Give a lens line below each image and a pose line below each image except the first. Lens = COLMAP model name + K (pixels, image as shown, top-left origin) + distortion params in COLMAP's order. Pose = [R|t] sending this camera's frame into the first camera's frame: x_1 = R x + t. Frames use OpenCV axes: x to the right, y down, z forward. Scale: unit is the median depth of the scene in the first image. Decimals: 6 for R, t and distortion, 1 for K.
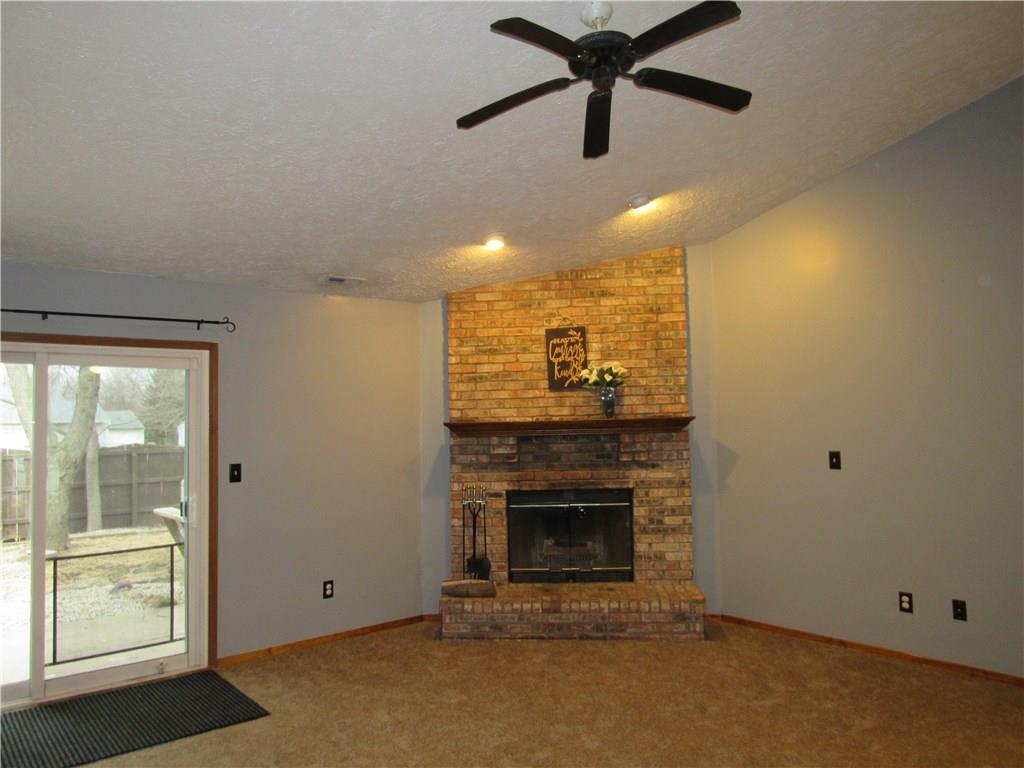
lens RADIAL K [[730.9, 0, 512.0], [0, 730.9, 384.0], [0, 0, 1]] dist [-0.029896, -0.001023]
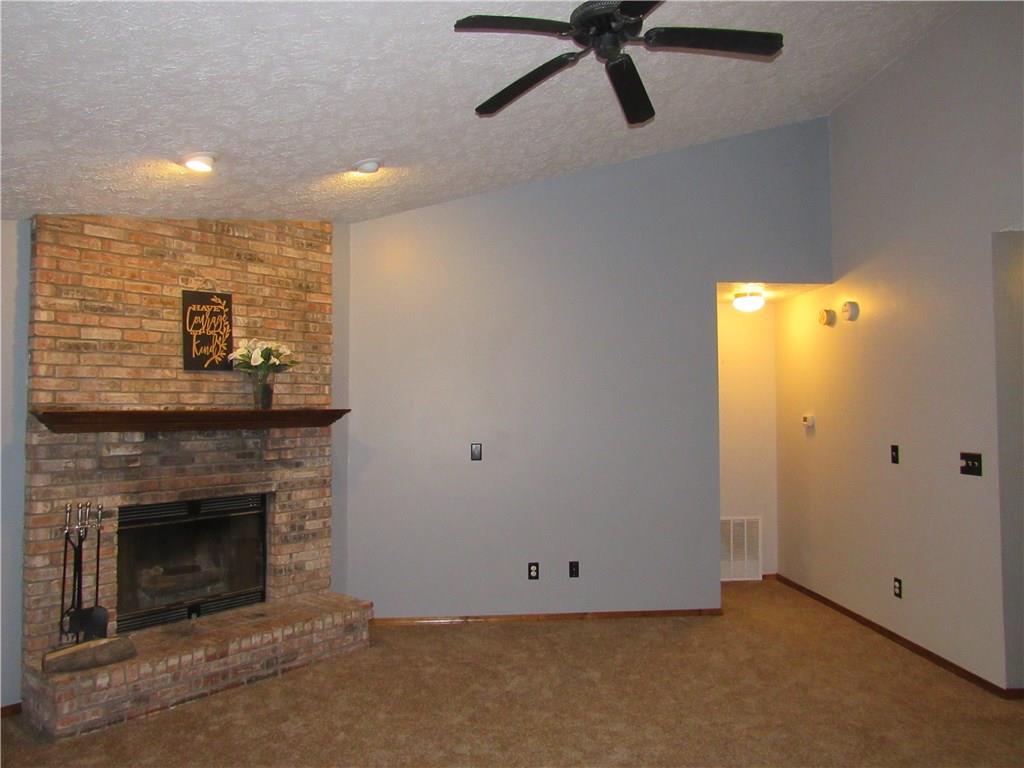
lens RADIAL K [[730.9, 0, 512.0], [0, 730.9, 384.0], [0, 0, 1]] dist [-0.029896, -0.001023]
pose [[0.586822, 0.048084, 0.808287, -0.362563], [-0.049402, 0.998502, -0.023534, 0.023347], [-0.808207, -0.026121, 0.588318, 0.277501]]
